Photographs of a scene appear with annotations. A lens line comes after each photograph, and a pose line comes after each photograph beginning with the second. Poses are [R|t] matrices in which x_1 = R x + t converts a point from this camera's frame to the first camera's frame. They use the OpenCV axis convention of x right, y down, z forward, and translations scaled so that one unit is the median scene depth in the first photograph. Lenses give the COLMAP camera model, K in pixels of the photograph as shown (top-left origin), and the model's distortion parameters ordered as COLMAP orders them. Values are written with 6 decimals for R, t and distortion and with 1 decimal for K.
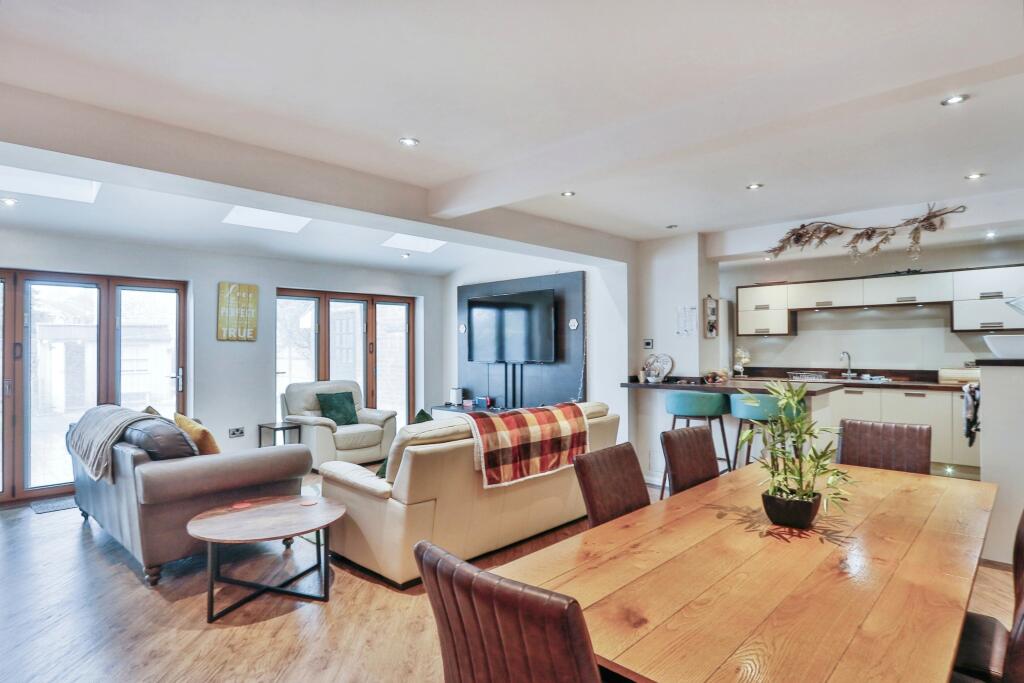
lens RADIAL K [[581.1, 0, 512.0], [0, 581.1, 341.5], [0, 0, 1]] dist [-0.001937, 0.000200]
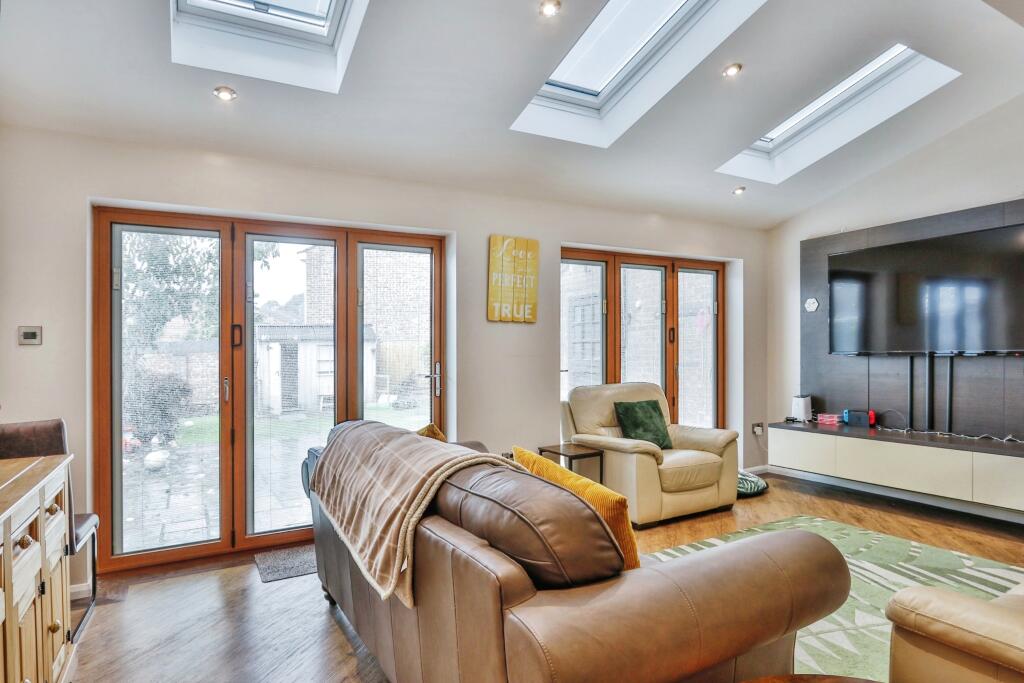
lens RADIAL K [[581.1, 0, 512.0], [0, 581.1, 341.5], [0, 0, 1]] dist [-0.001937, 0.000200]
pose [[0.964513, -0.014920, -0.263615, -0.277096], [0.012521, 0.999864, -0.010778, 0.025984], [0.263740, 0.007095, 0.964568, 0.328526]]
